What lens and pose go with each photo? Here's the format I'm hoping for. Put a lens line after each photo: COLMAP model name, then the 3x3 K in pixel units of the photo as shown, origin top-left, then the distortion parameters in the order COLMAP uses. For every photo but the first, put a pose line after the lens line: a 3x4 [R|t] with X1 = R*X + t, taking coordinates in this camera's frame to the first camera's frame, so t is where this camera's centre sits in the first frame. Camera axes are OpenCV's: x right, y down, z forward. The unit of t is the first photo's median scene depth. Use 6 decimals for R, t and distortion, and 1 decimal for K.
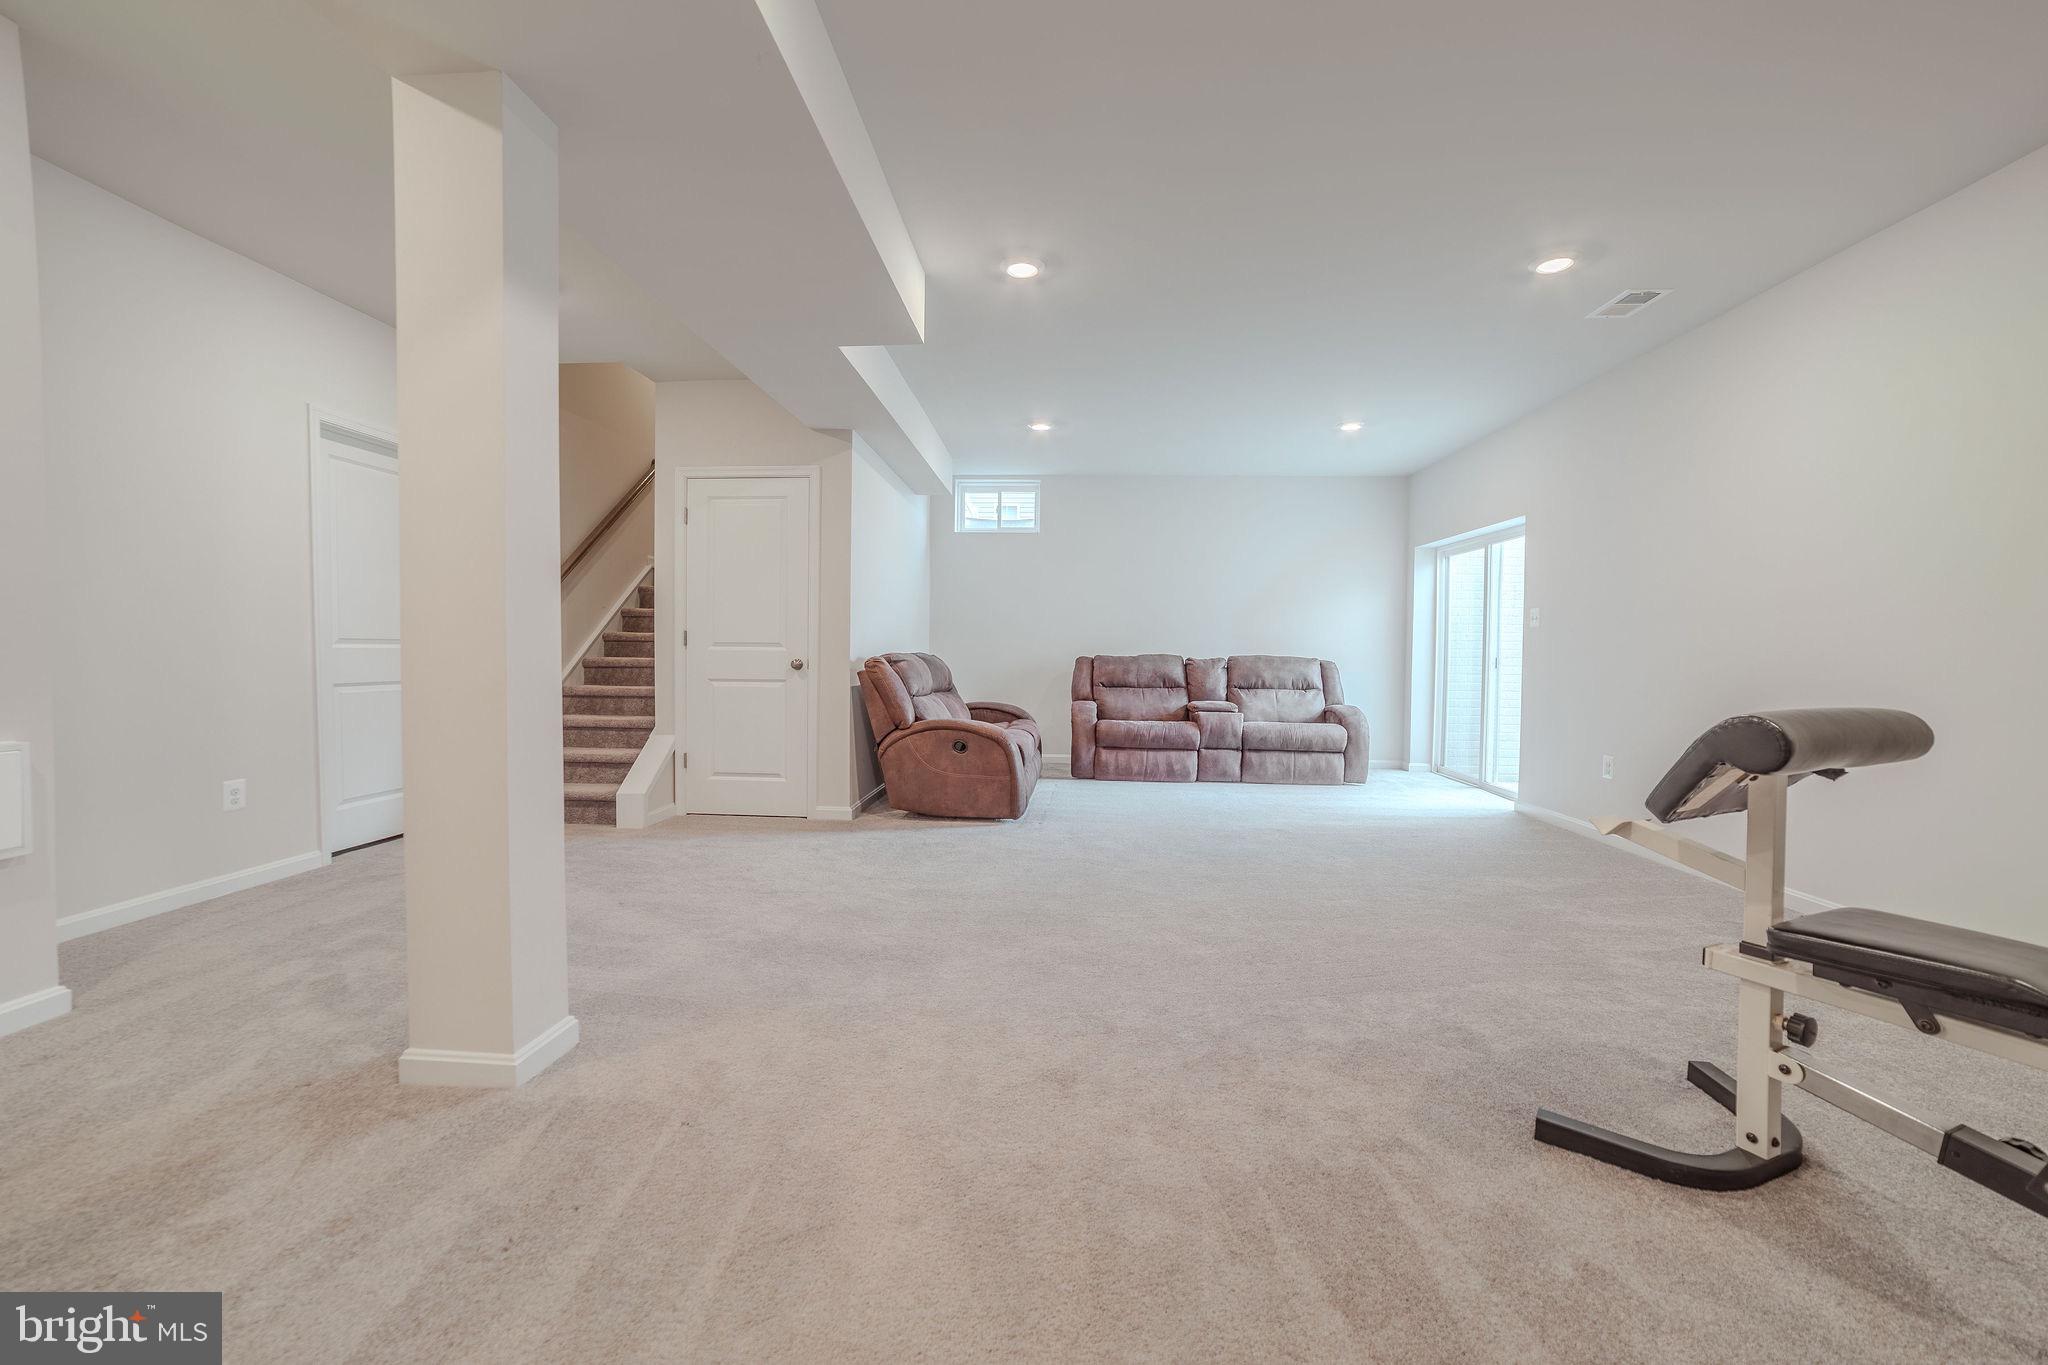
lens RADIAL K [[826.6, 0, 1018.3], [0, 826.6, 691.8], [0, 0, 1]] dist [-0.023501, 0.010859]
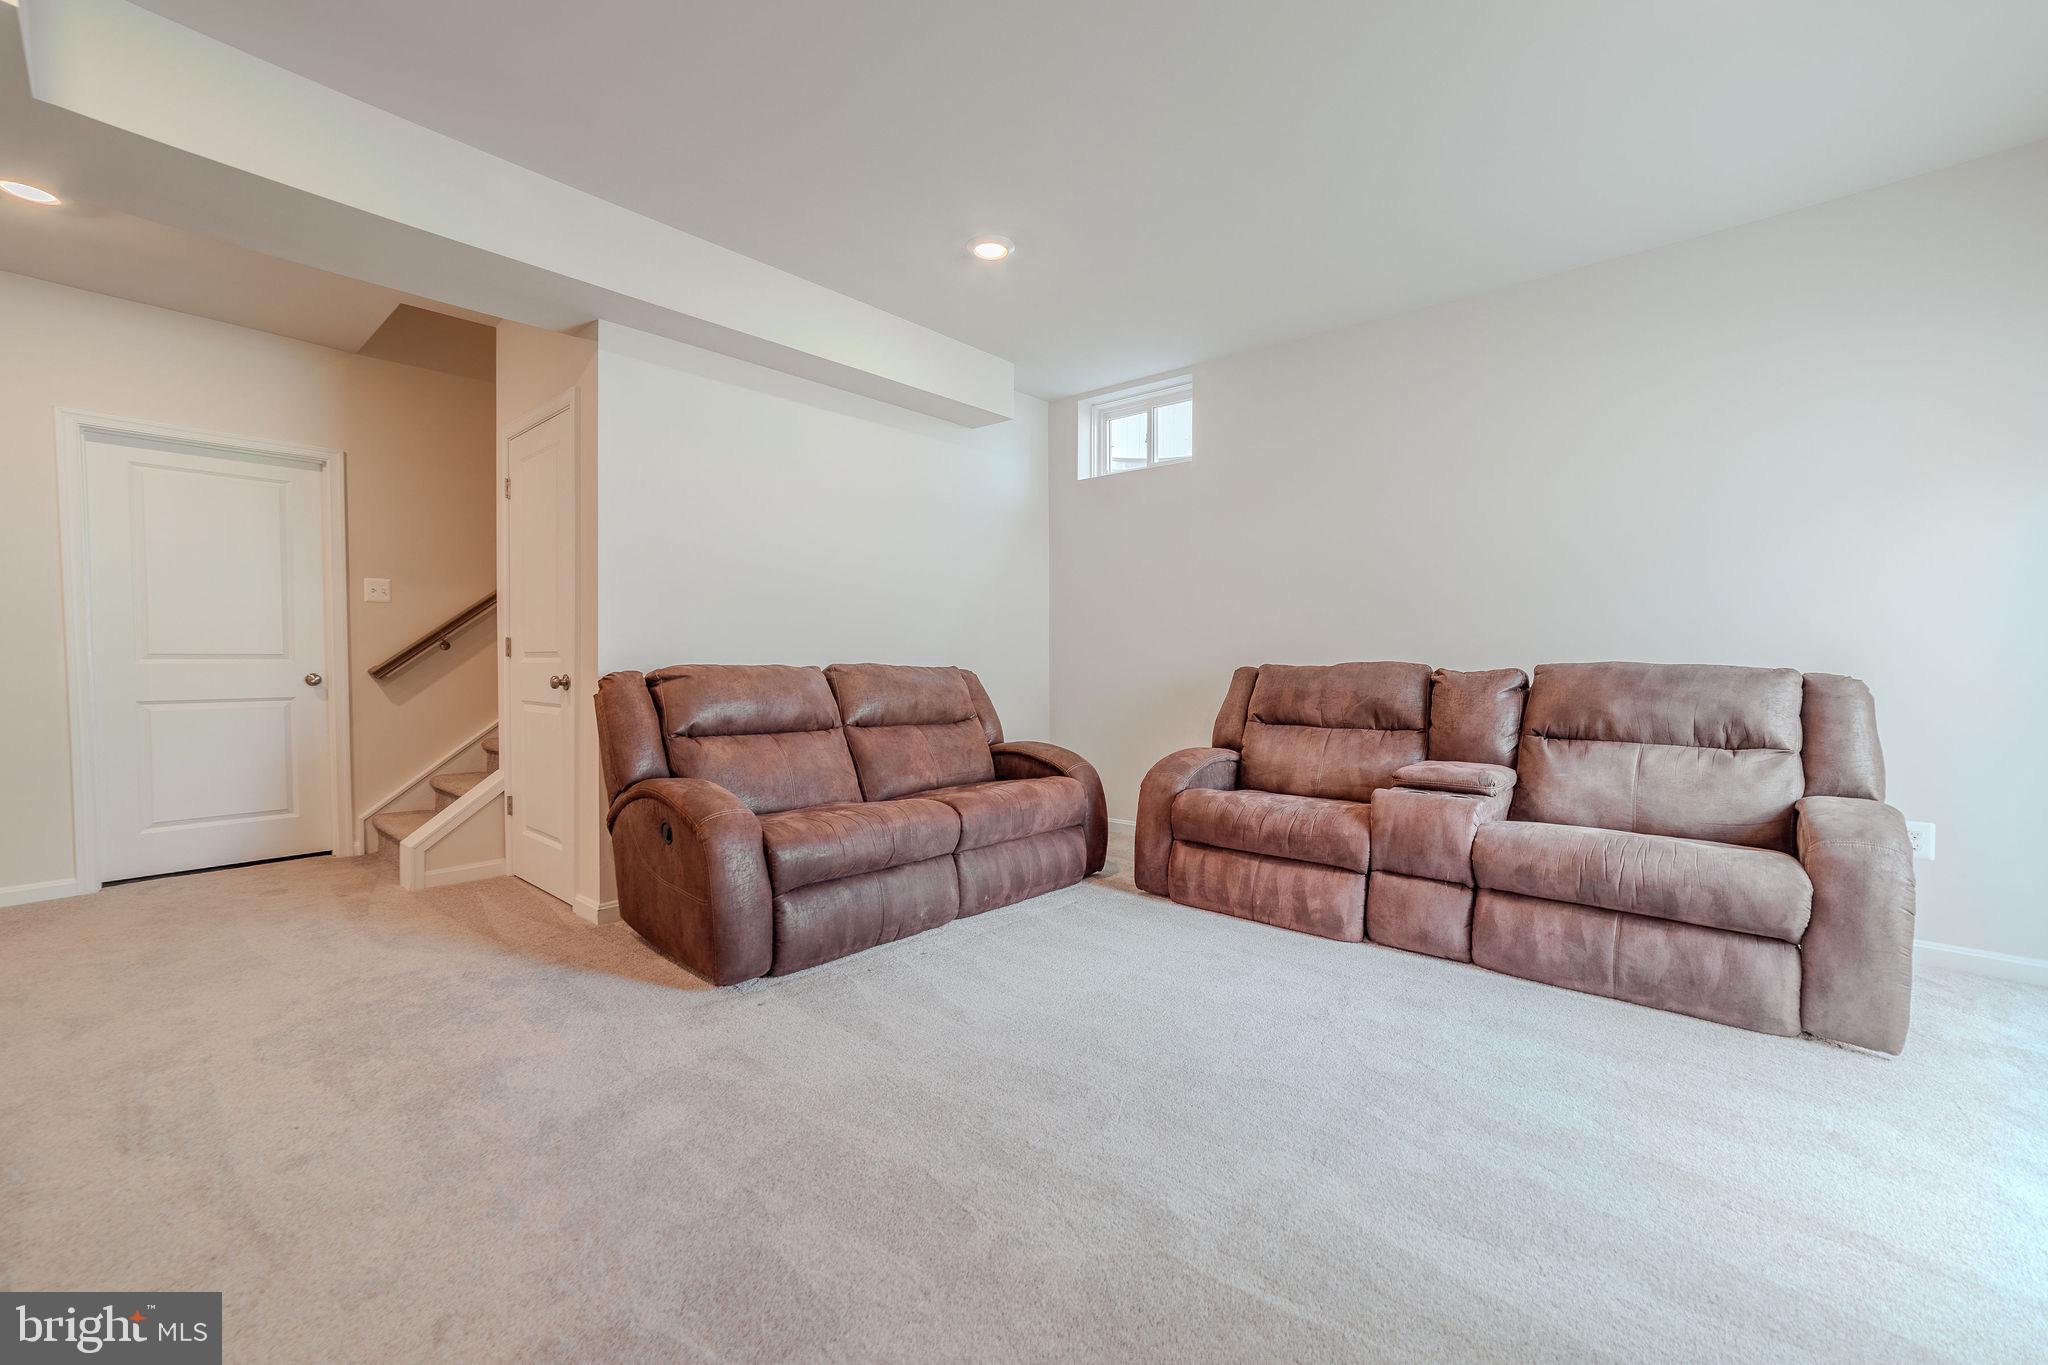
lens RADIAL K [[826.6, 0, 1016.2], [0, 826.6, 677.2], [0, 0, 1]] dist [-0.023501, 0.010859]
pose [[0.797160, 0.002266, -0.603764, 0.336804], [-0.020645, 0.999511, -0.023506, -0.022248], [0.603415, 0.031203, 0.796817, 0.524326]]
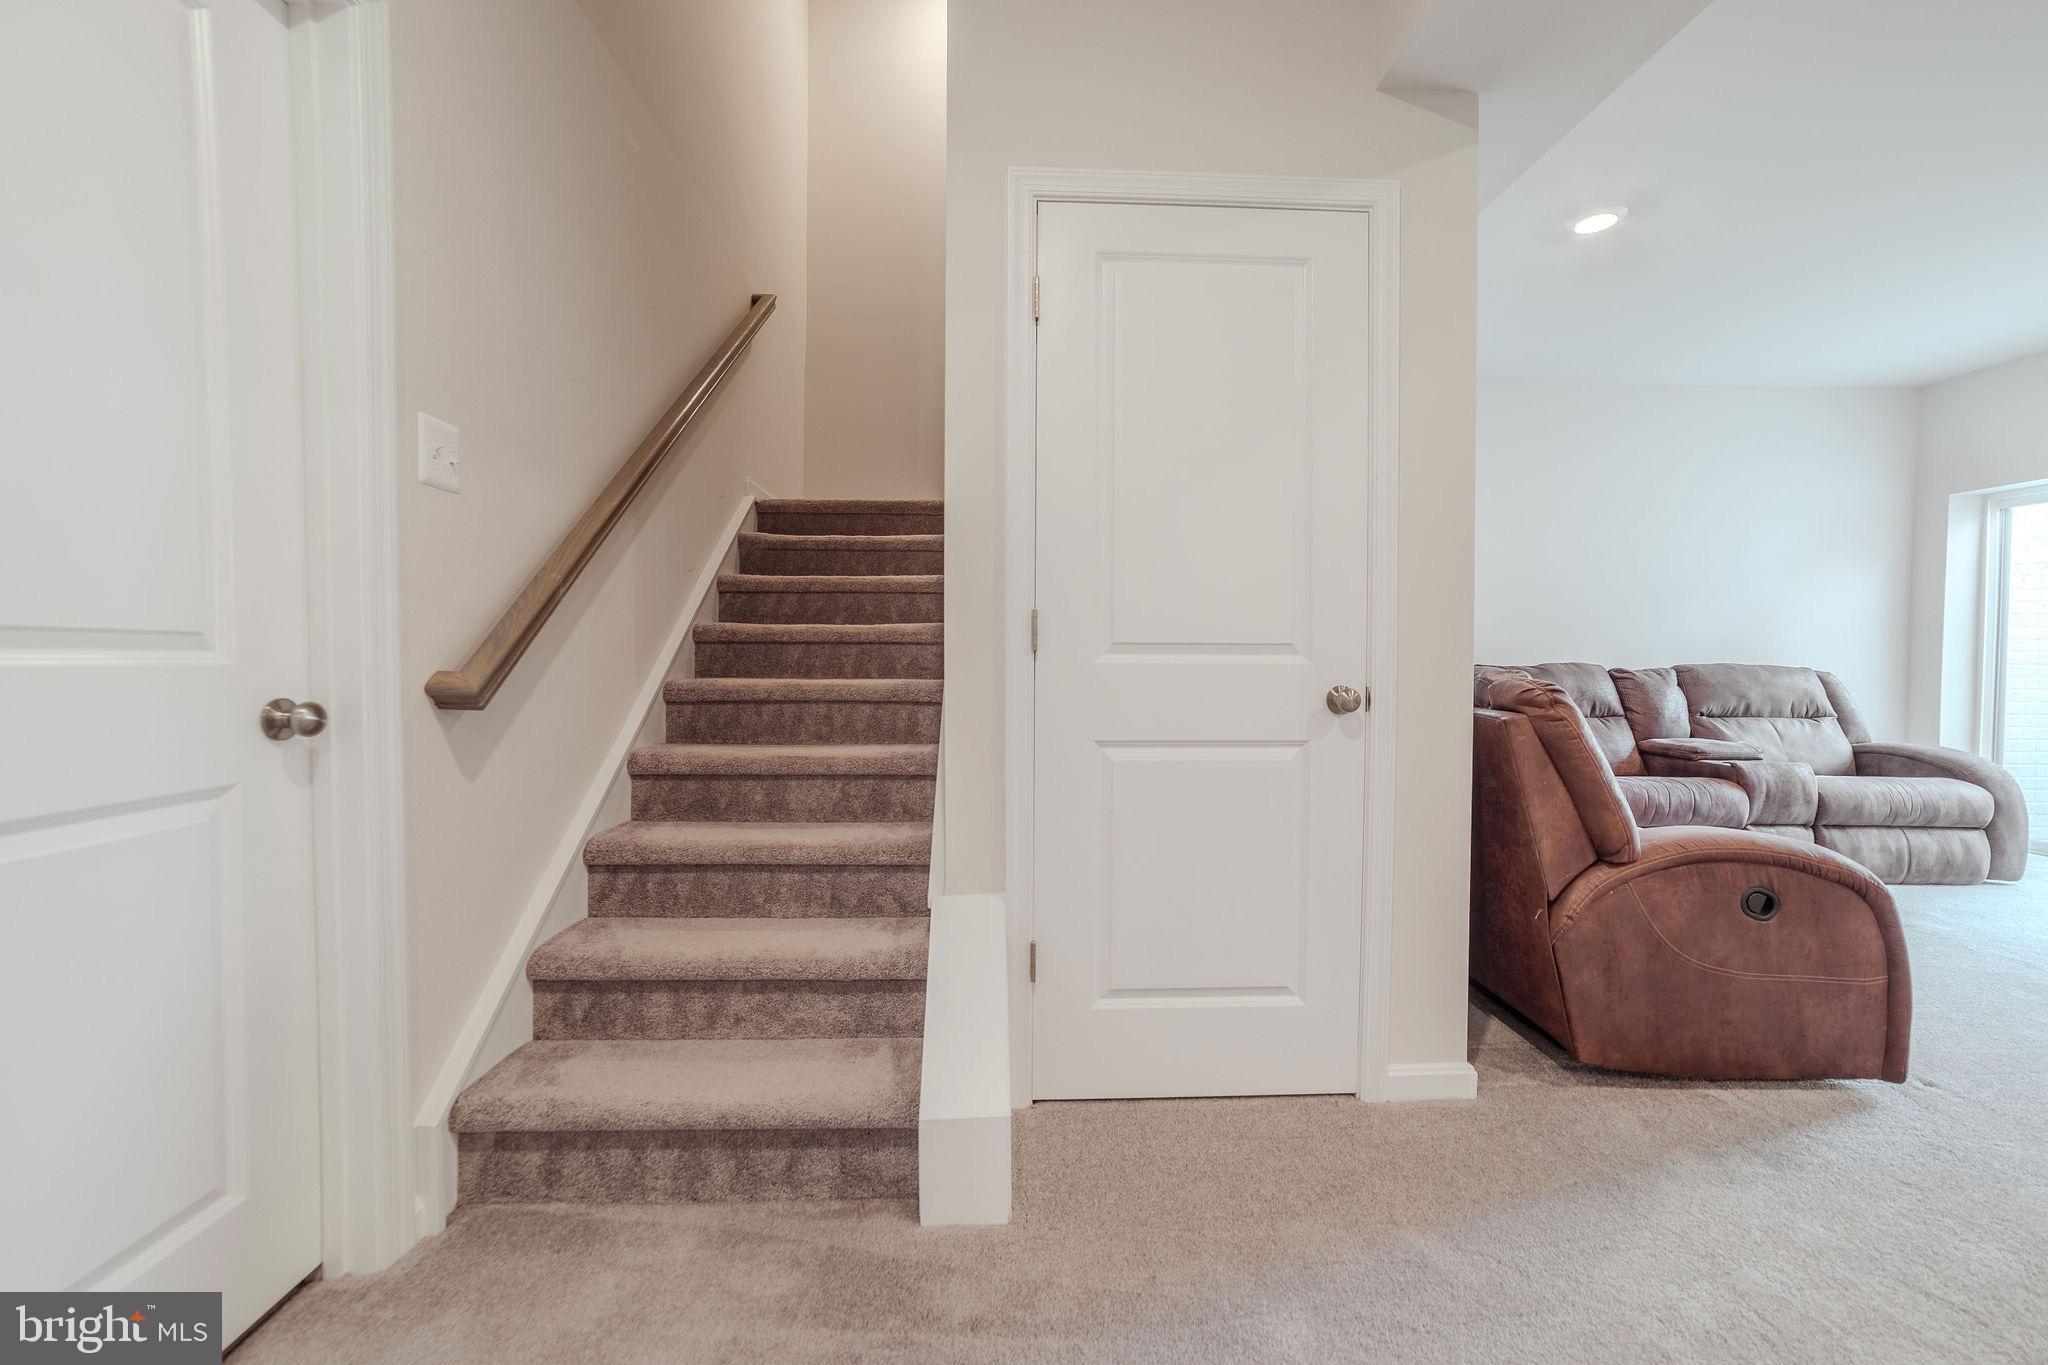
lens RADIAL K [[826.6, 0, 1019.7], [0, 826.6, 687.5], [0, 0, 1]] dist [-0.023501, 0.010859]
pose [[0.993204, -0.010244, 0.115935, -0.351989], [0.011688, 0.999862, -0.011776, -0.027400], [-0.115798, 0.013051, 0.993187, 0.491117]]
